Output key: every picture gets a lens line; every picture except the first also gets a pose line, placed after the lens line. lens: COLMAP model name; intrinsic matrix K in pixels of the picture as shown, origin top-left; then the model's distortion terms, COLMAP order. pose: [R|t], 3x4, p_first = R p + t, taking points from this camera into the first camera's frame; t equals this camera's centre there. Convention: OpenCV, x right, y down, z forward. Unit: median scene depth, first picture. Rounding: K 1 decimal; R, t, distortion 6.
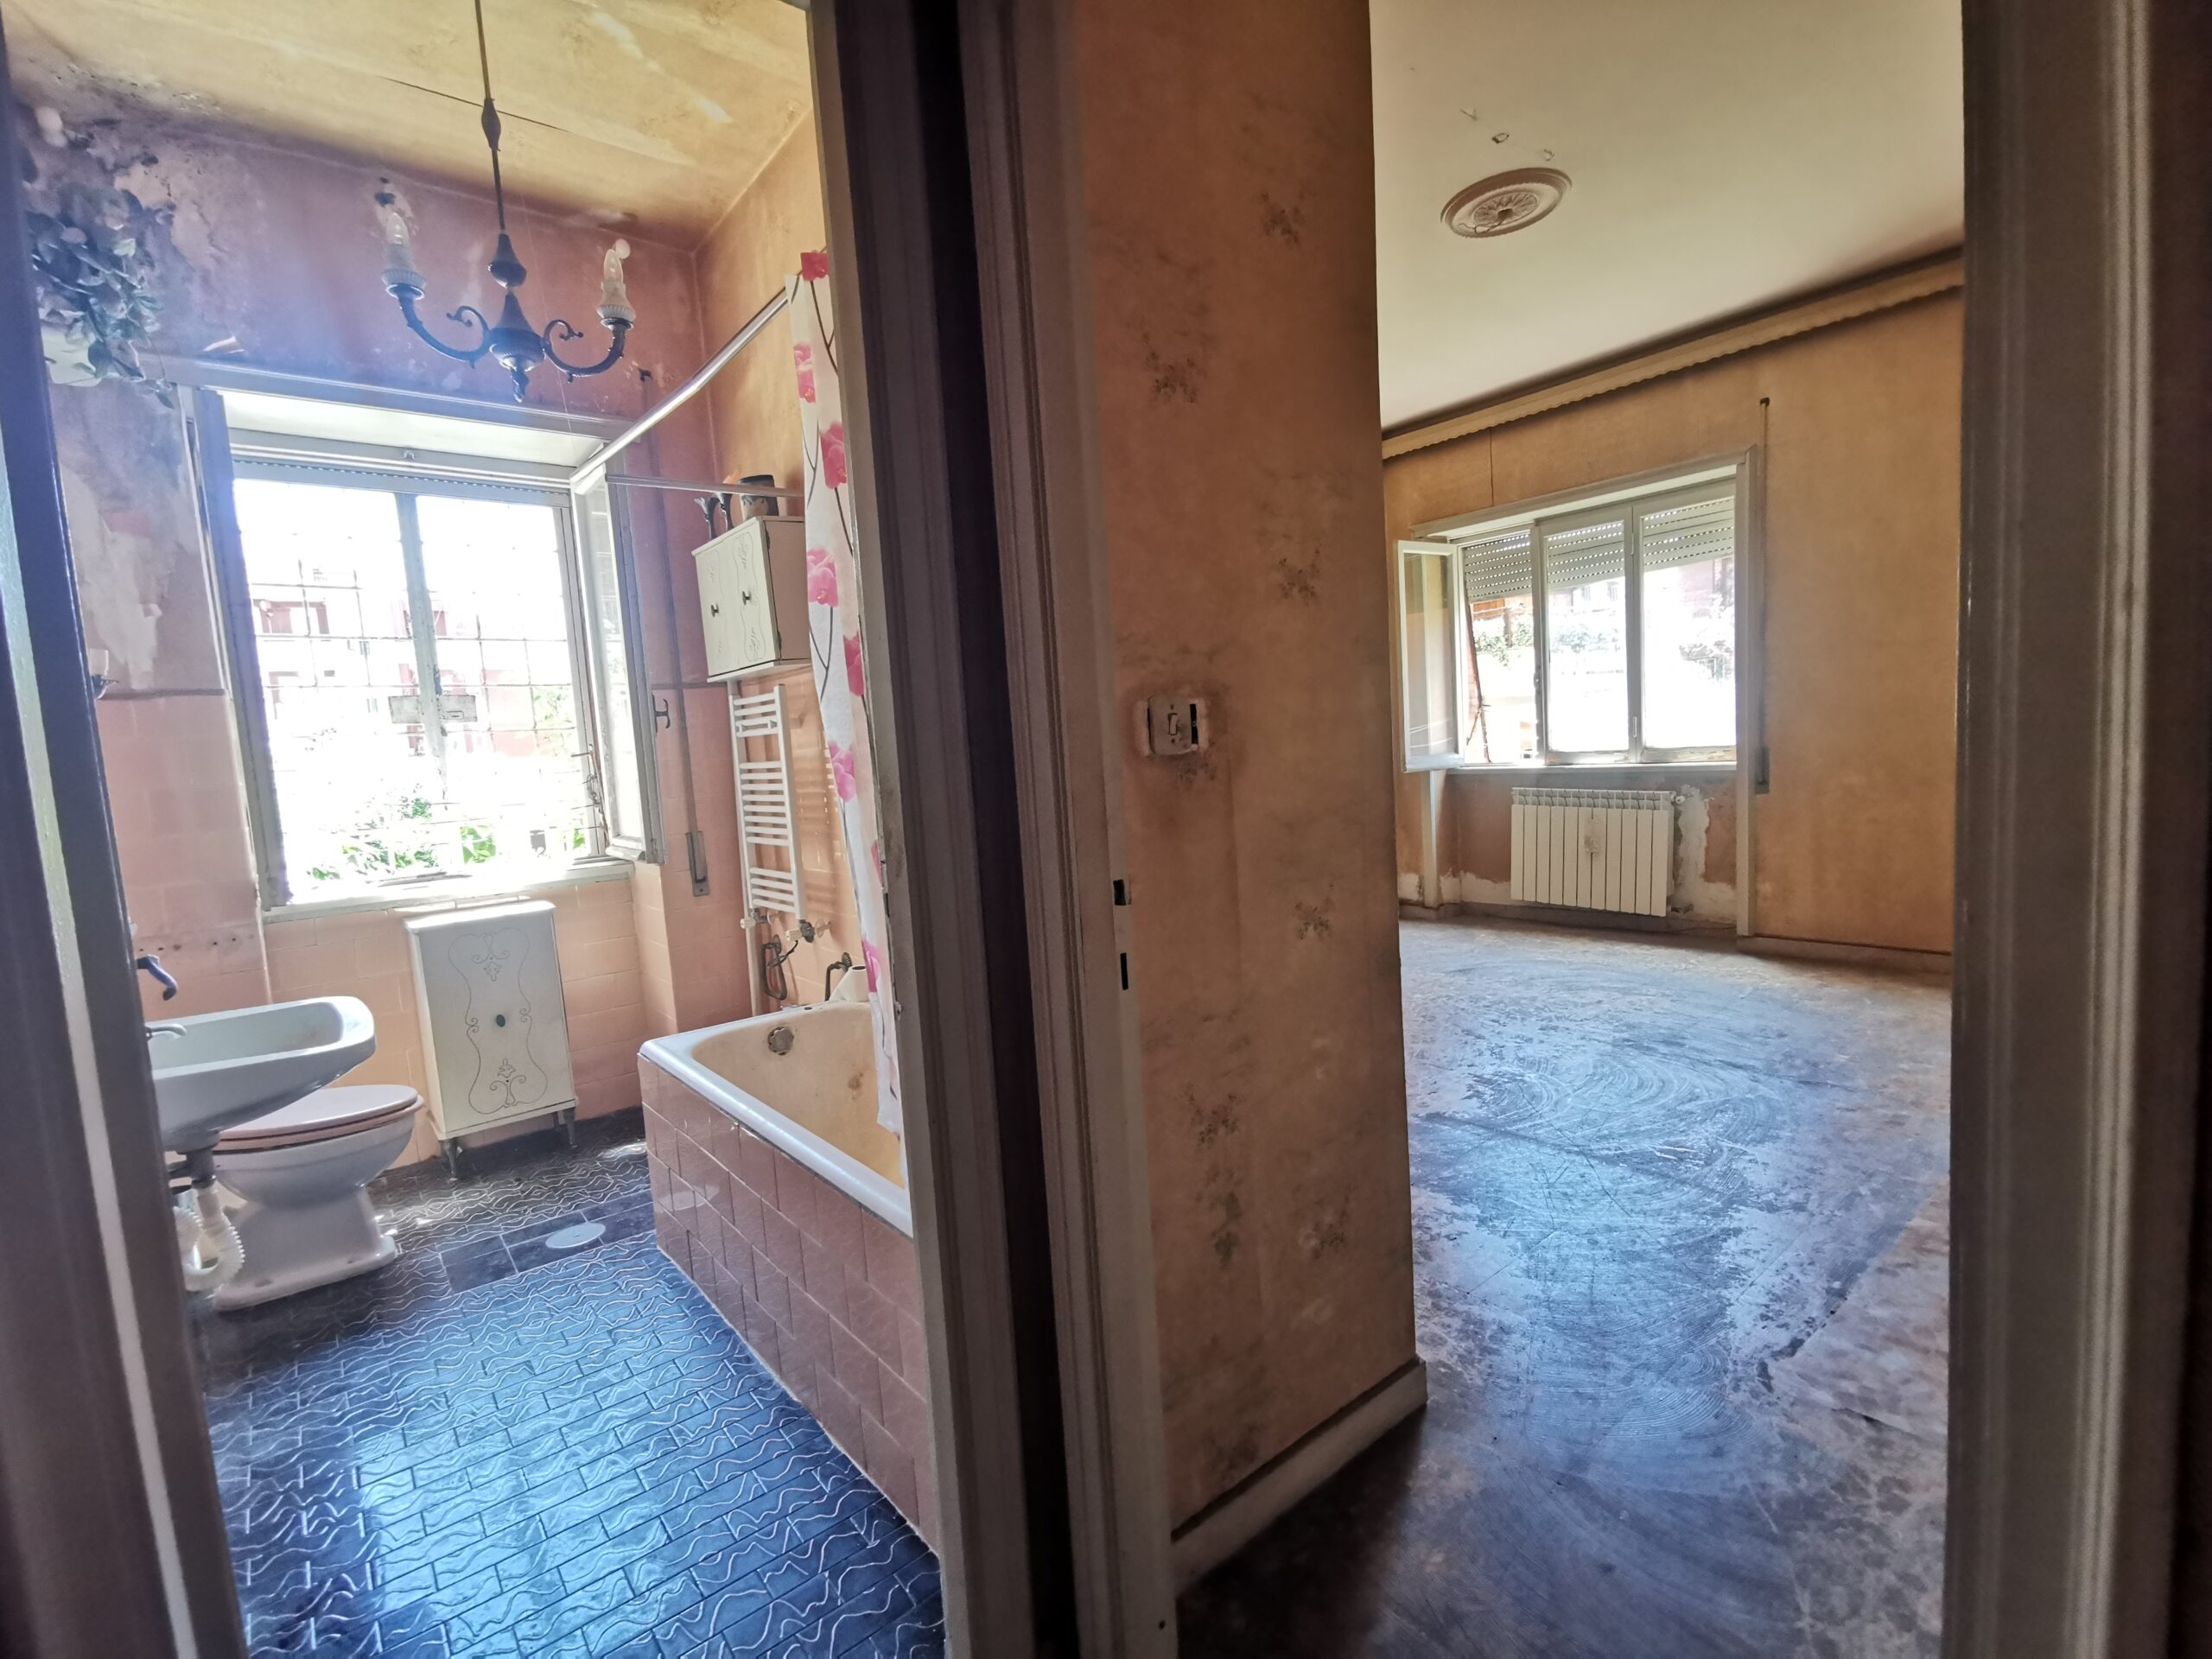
lens RADIAL K [[1020.0, 0, 1107.2], [0, 1020.0, 847.1], [0, 0, 1]] dist [0.003593, -0.000047]
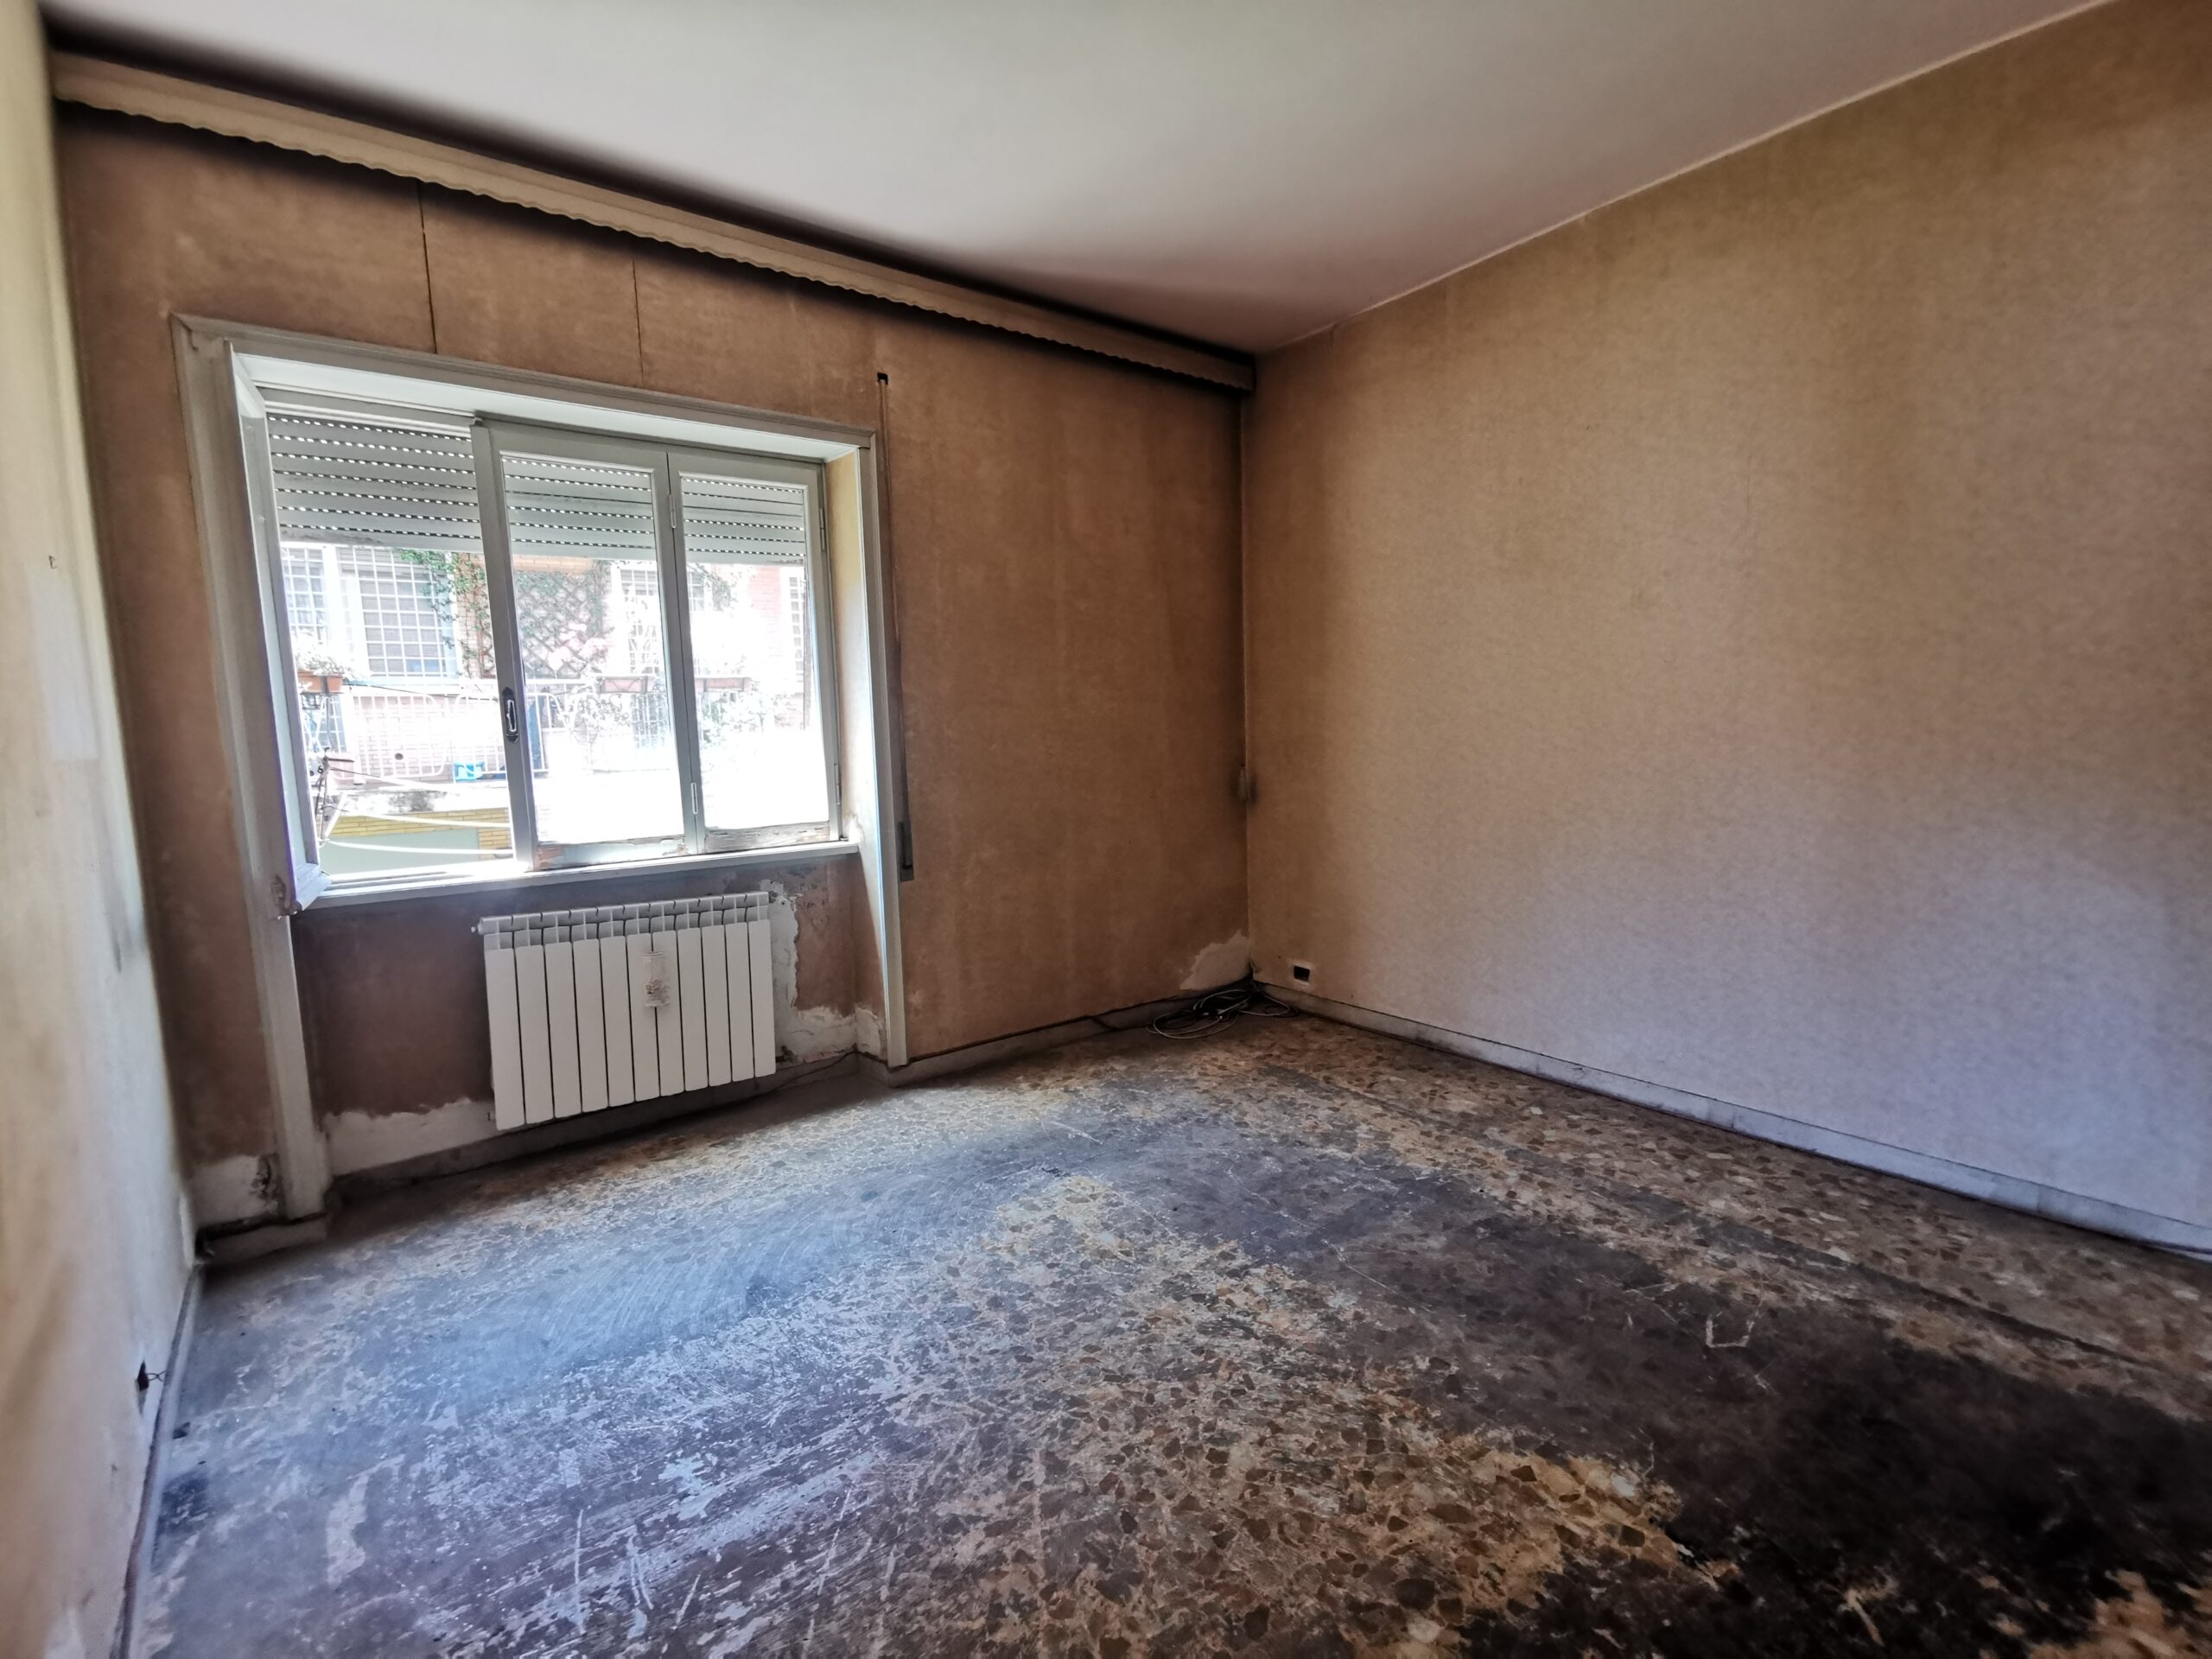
lens RADIAL K [[1016.5, 0, 1110.2], [0, 1016.5, 841.9], [0, 0, 1]] dist [0.012854, 0.000341]
pose [[0.038063, -0.056672, 0.997667, -0.135106], [0.129979, 0.990189, 0.051288, -0.105121], [-0.990786, 0.127723, 0.045055, 0.837277]]
